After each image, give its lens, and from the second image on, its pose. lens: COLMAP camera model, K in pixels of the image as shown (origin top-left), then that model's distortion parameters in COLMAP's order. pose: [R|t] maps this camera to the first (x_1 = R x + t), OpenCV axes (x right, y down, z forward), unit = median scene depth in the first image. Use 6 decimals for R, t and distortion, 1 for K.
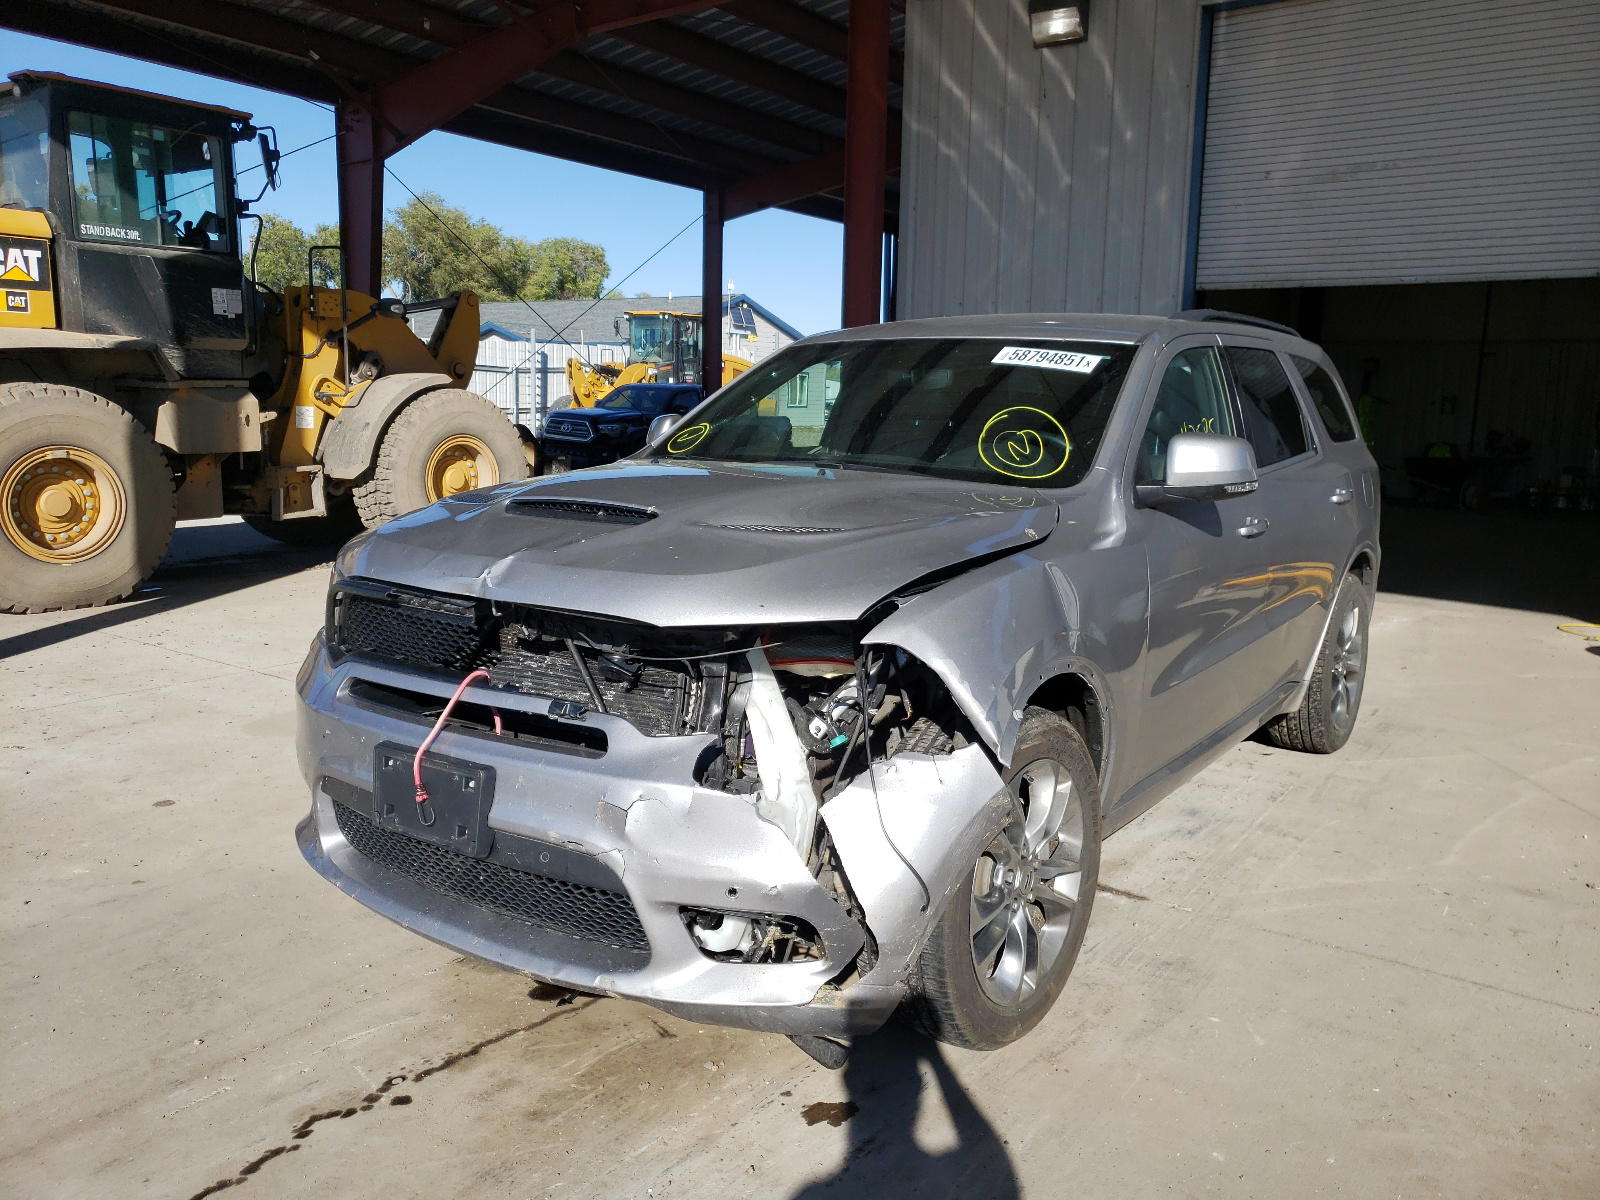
lens RADIAL K [[1185.2, 0, 841.1], [0, 1185.2, 599.7], [0, 0, 1]] dist [-0.002338, -0.001467]
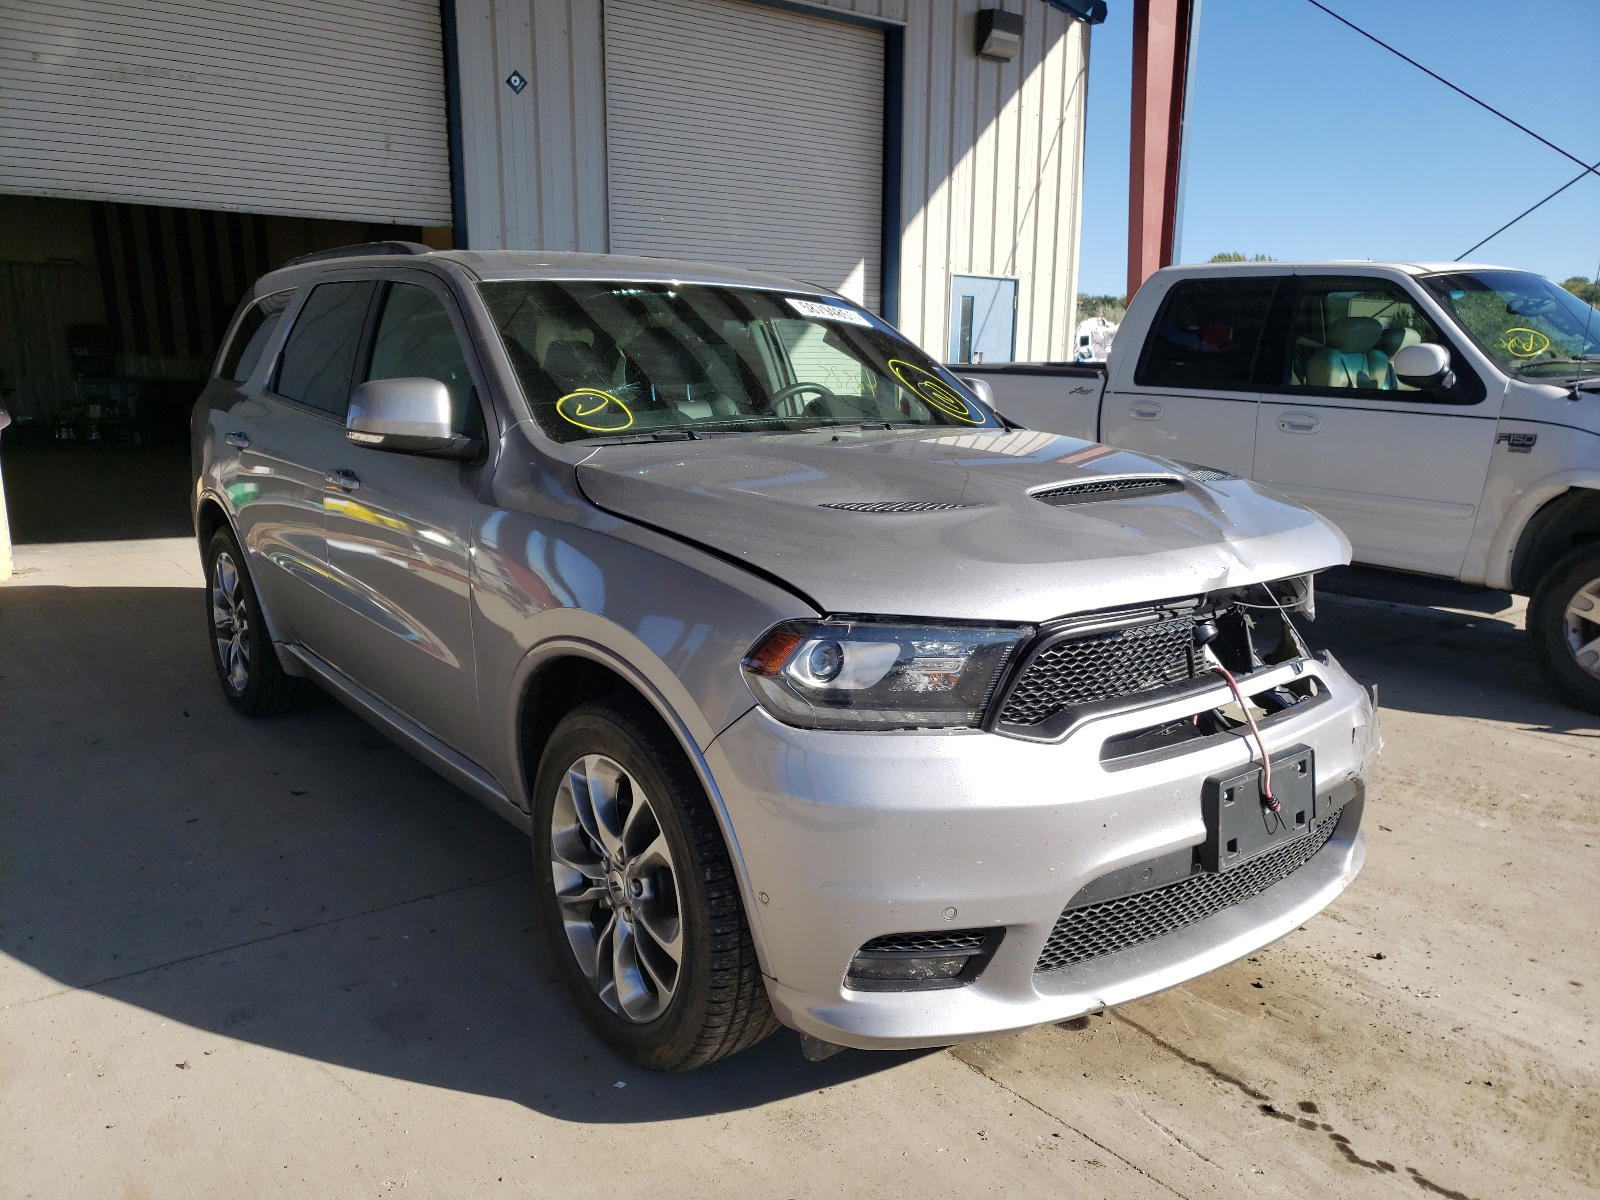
lens RADIAL K [[1185.2, 0, 841.1], [0, 1185.2, 599.7], [0, 0, 1]] dist [-0.002338, -0.001467]
pose [[0.337280, -0.209355, 0.917831, -0.289739], [0.152256, 0.974254, 0.166274, -0.042880], [-0.929010, 0.083664, 0.360472, 0.218777]]
